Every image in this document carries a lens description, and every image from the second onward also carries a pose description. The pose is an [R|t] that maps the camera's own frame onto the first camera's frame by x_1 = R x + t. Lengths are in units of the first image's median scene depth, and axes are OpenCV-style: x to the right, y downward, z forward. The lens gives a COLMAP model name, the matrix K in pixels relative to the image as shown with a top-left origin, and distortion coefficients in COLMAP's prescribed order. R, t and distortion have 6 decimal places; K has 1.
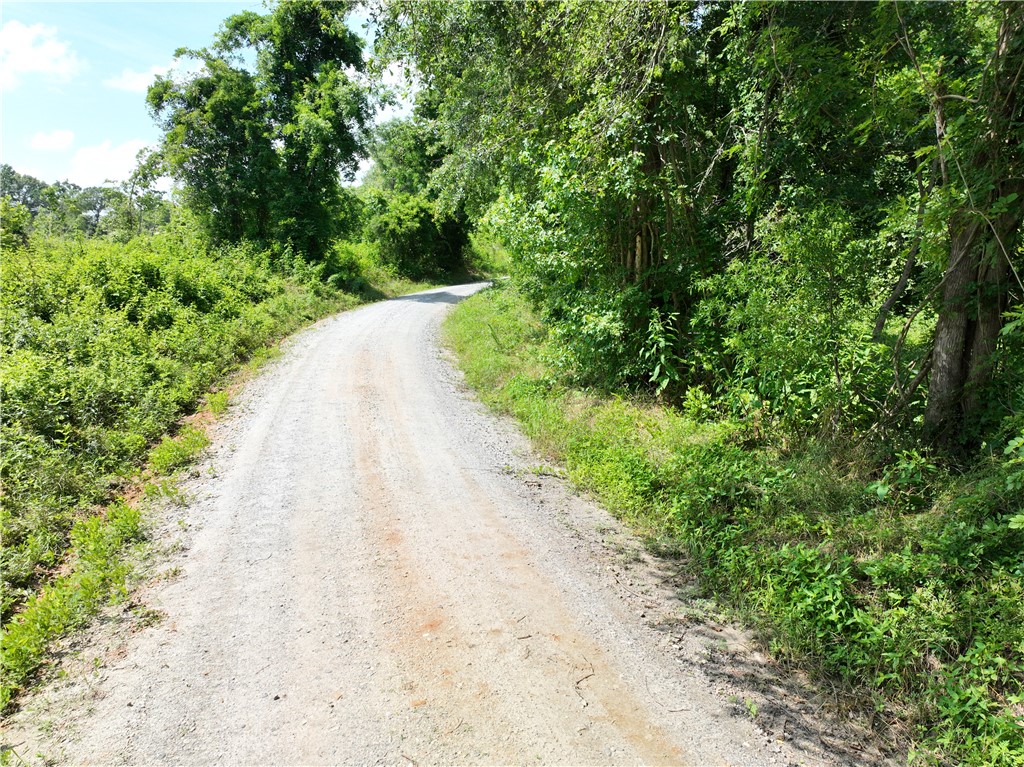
lens RADIAL K [[710.9, 0, 512.9], [0, 710.9, 384.8], [0, 0, 1]] dist [-0.007724, 0.003617]
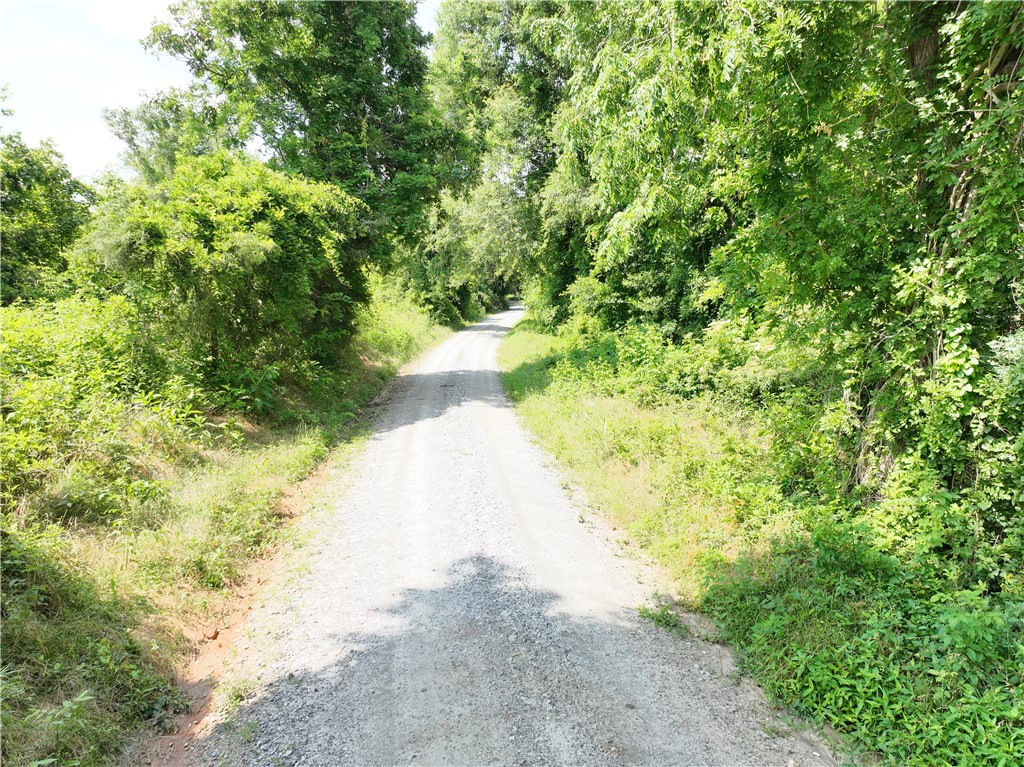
lens RADIAL K [[710.9, 0, 511.9], [0, 710.9, 380.7], [0, 0, 1]] dist [-0.007724, 0.003617]
pose [[0.958592, -0.022420, 0.283898, -0.120949], [0.040062, 0.997599, -0.056485, -0.143879], [-0.281950, 0.065520, 0.957189, 0.678717]]
